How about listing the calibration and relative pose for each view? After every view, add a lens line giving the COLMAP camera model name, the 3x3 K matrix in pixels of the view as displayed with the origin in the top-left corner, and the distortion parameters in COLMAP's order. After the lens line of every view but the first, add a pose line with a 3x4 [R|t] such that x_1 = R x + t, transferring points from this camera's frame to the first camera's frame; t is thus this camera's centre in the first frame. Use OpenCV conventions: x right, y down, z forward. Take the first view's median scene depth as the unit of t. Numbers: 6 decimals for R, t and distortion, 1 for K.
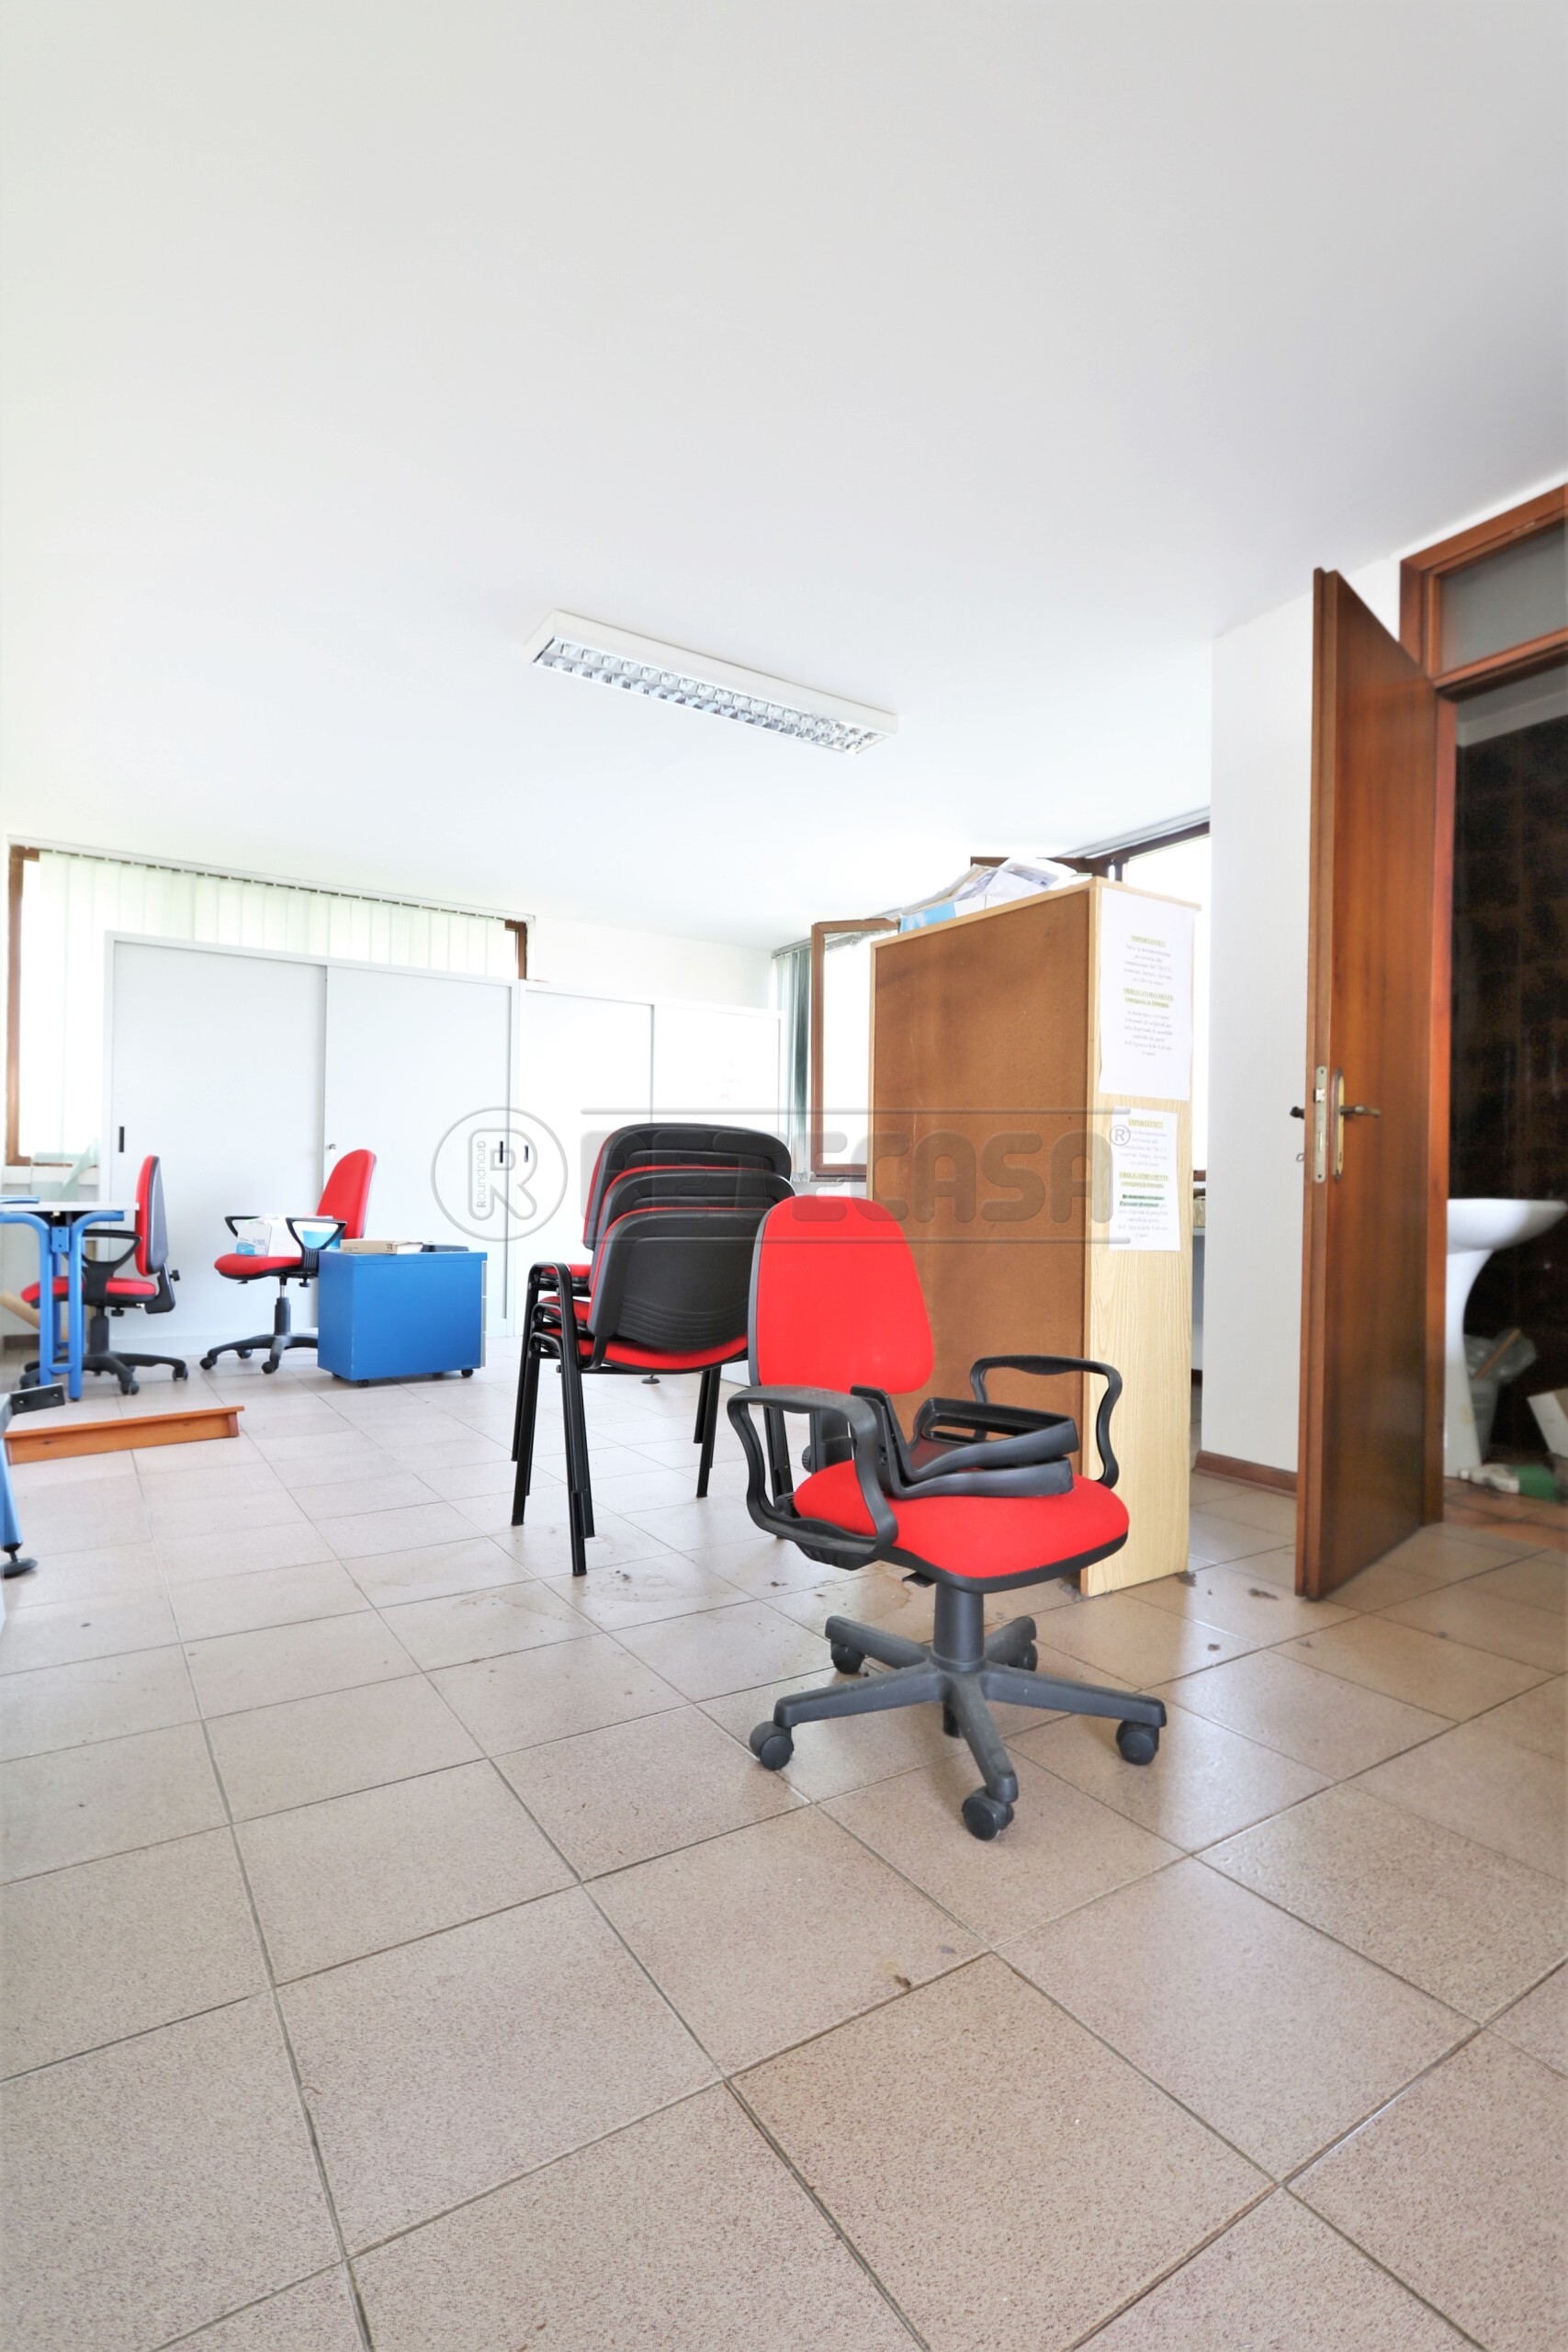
lens RADIAL K [[1100.0, 0, 773.7], [0, 1100.0, 1187.5], [0, 0, 1]] dist [0.000853, -0.000464]
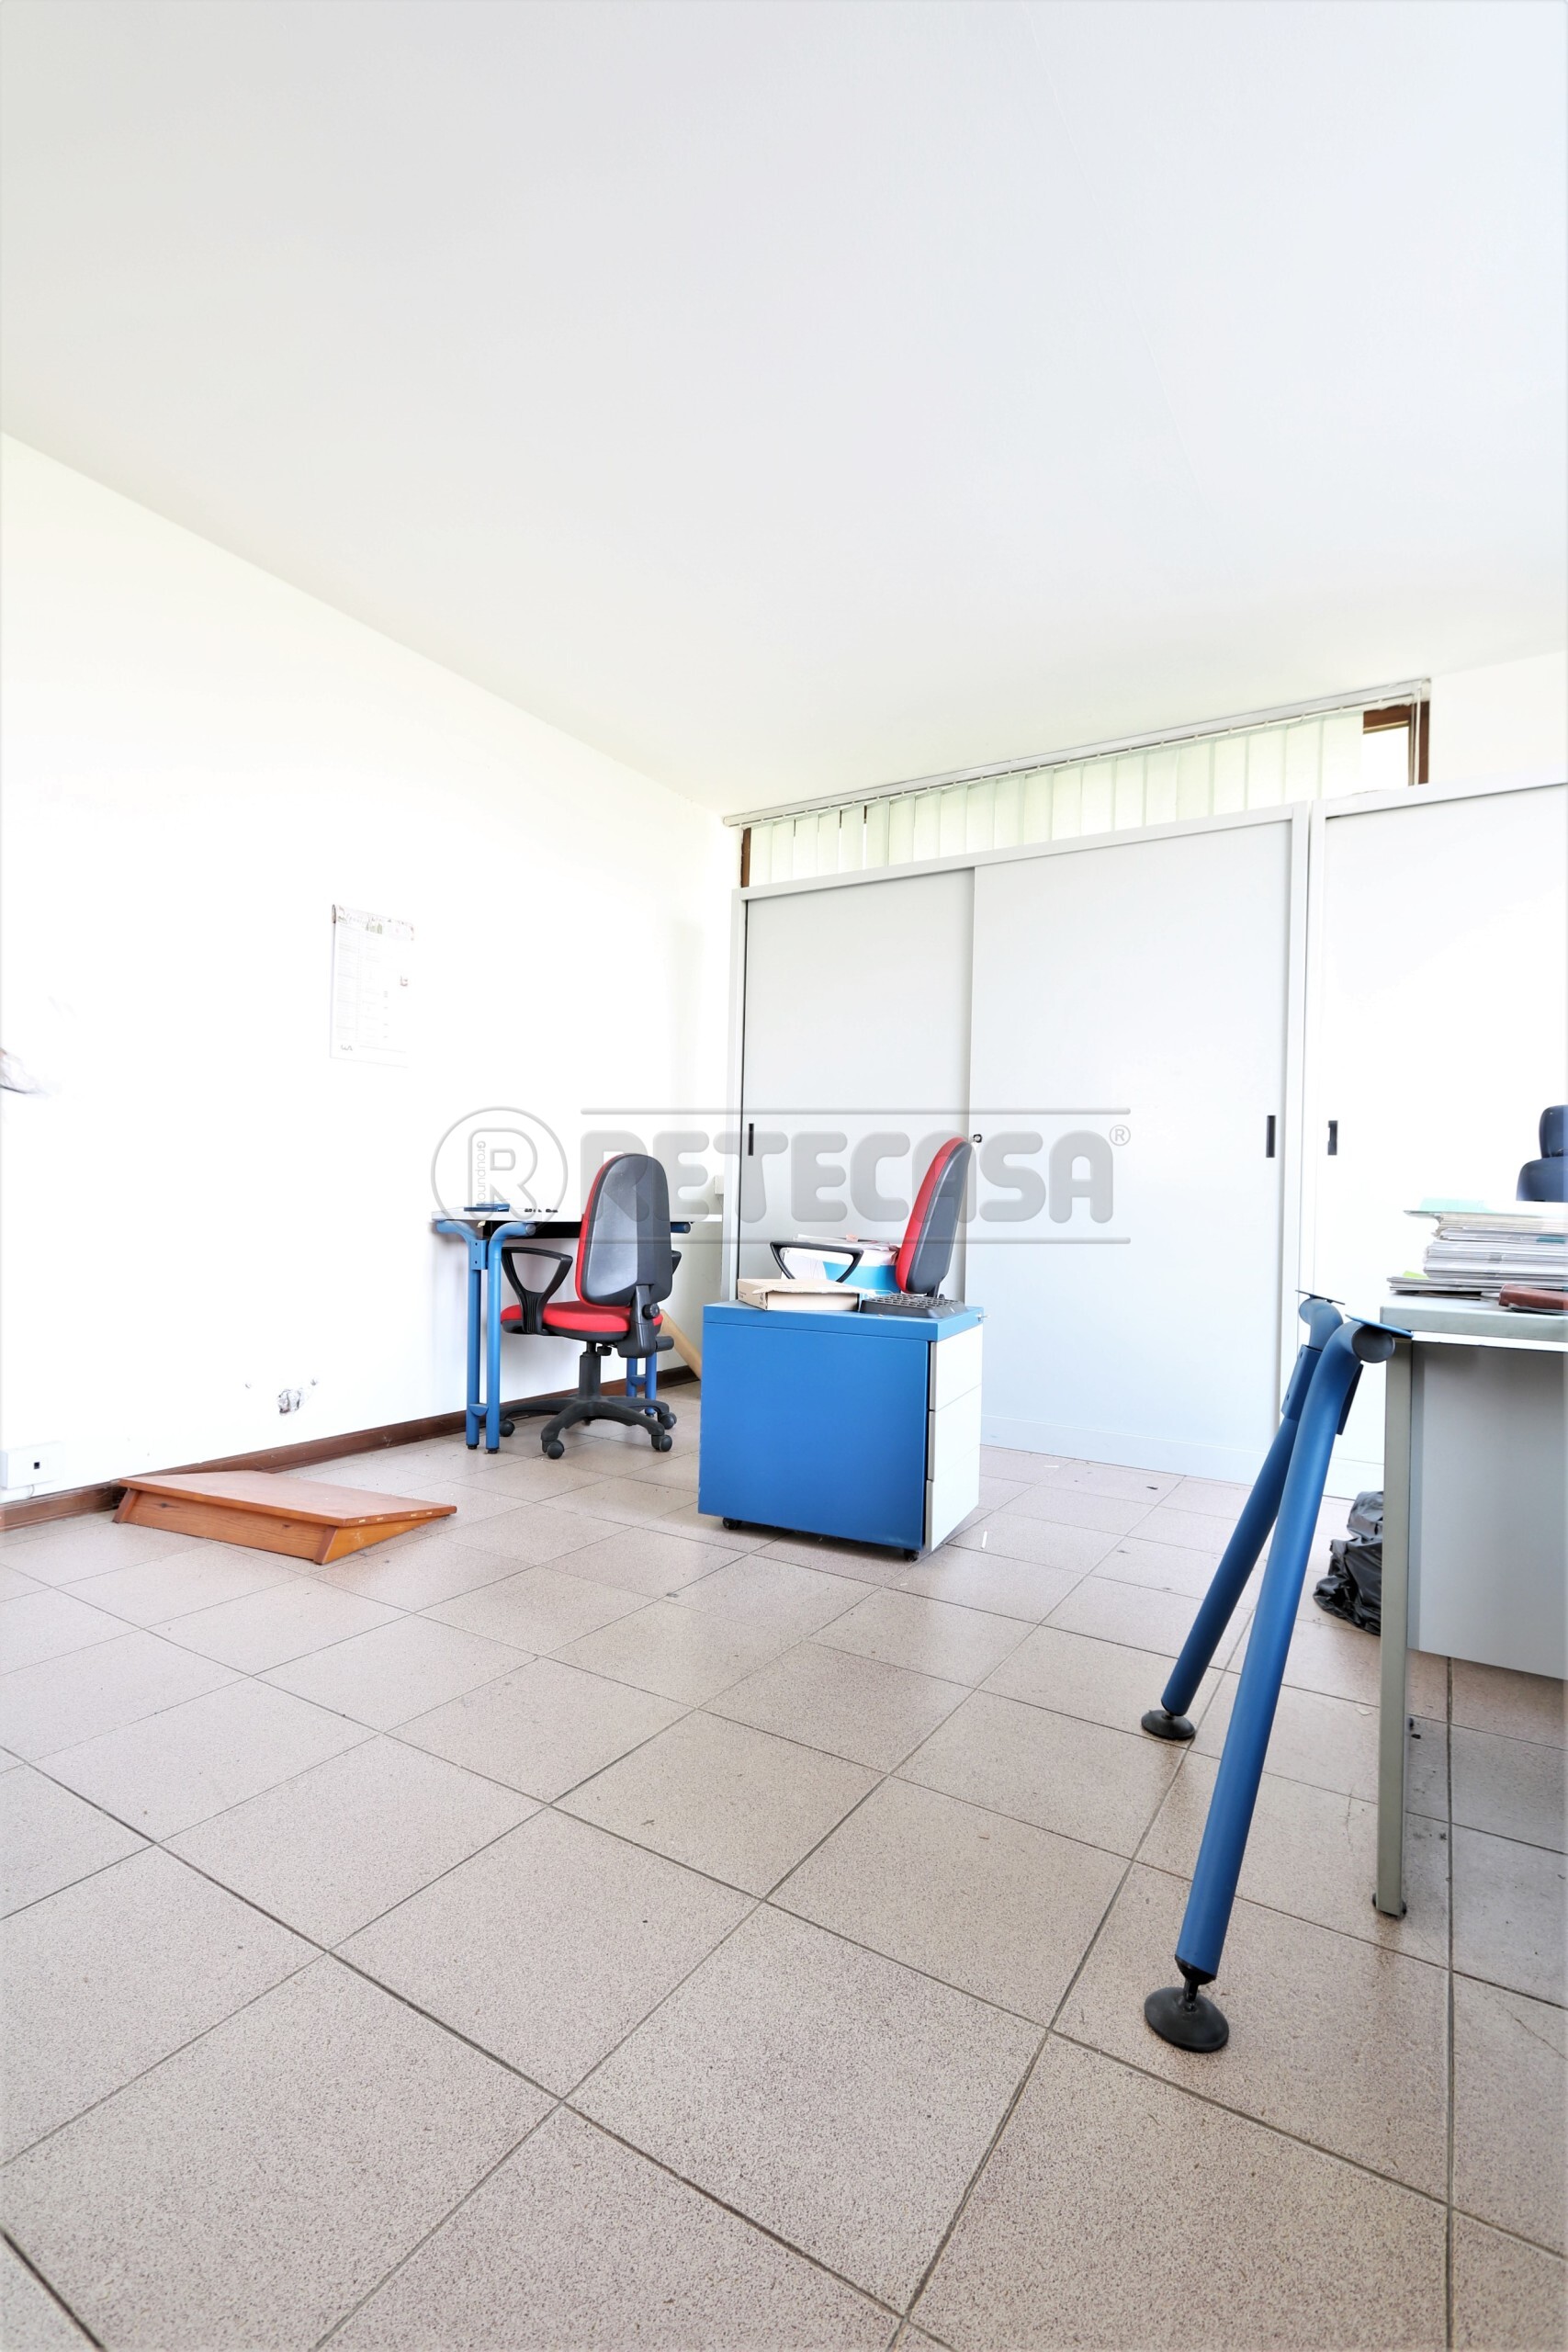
lens RADIAL K [[1100.0, 0, 773.7], [0, 1100.0, 1187.5], [0, 0, 1]] dist [0.000853, -0.000464]
pose [[0.420936, -0.007655, -0.907058, 0.319160], [-0.013161, 0.999808, -0.014545, 0.007125], [0.906995, 0.018061, 0.420755, 1.335829]]
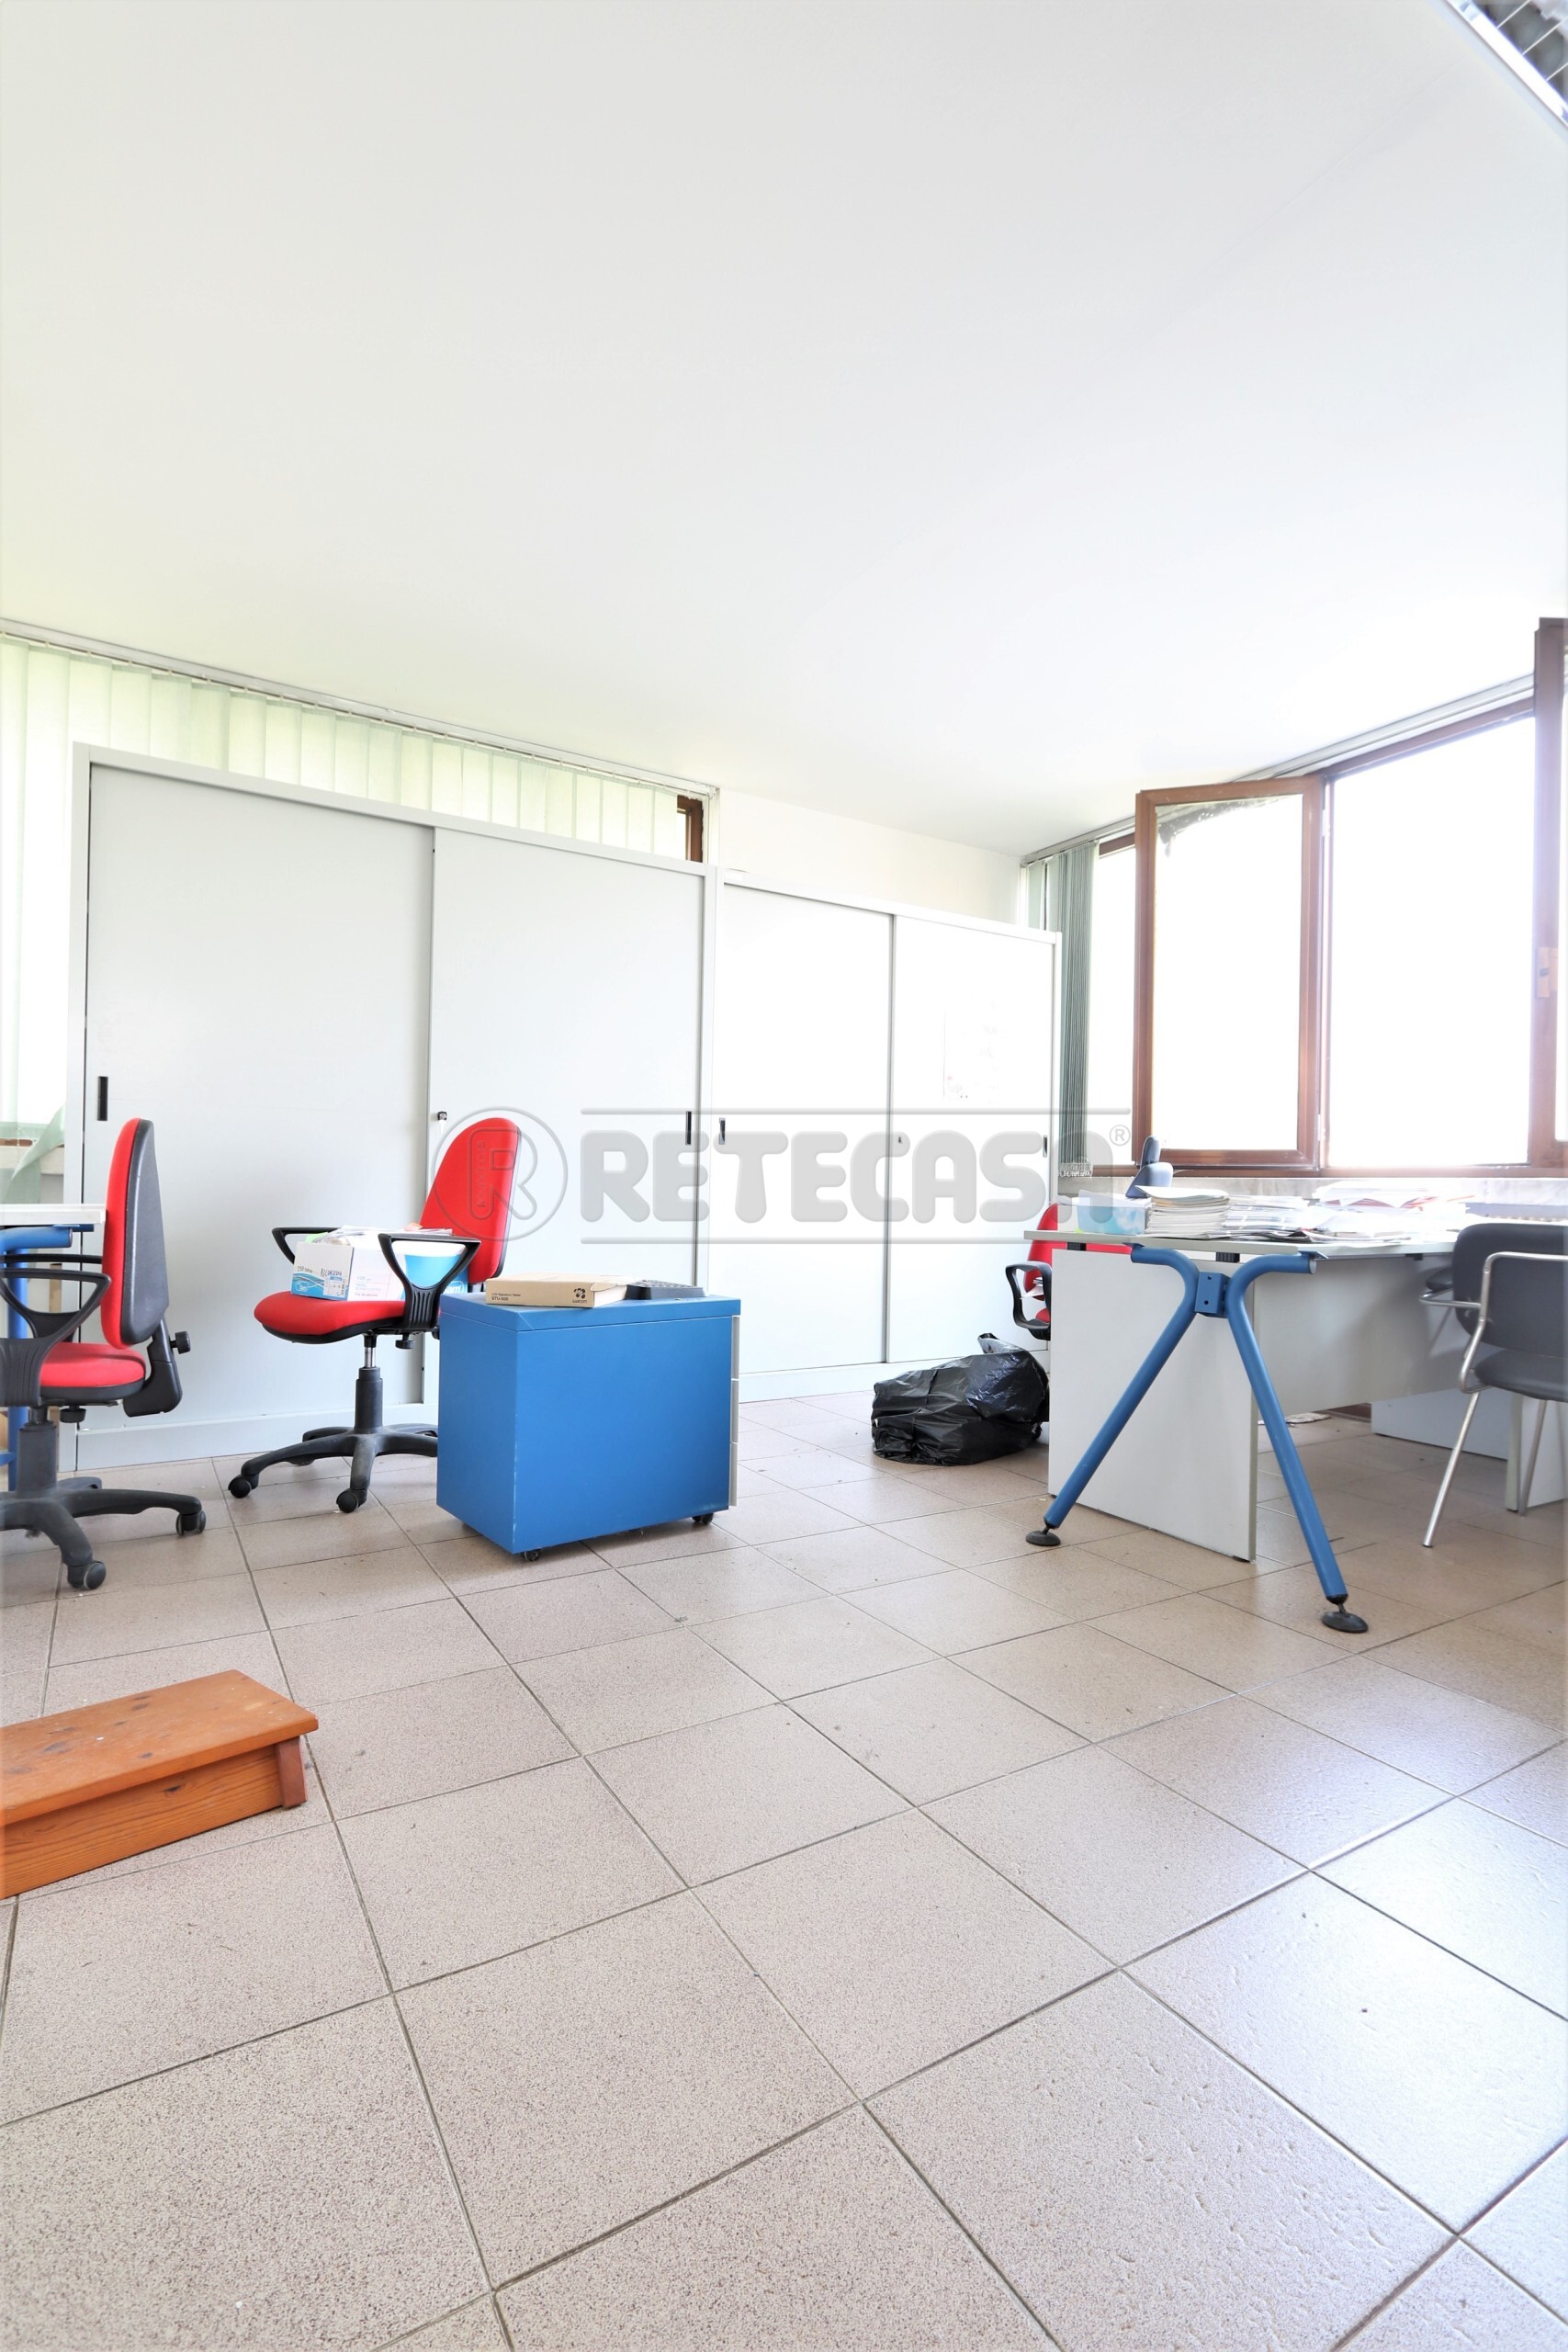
lens RADIAL K [[1074.1, 0, 774.8], [0, 1074.1, 1185.5], [0, 0, 1]] dist [-0.000813, 0.000095]
pose [[0.999656, 0.005470, -0.025636, -0.425478], [-0.005392, 0.999981, 0.003107, -0.000401], [0.025653, -0.002968, 0.999667, 0.853333]]
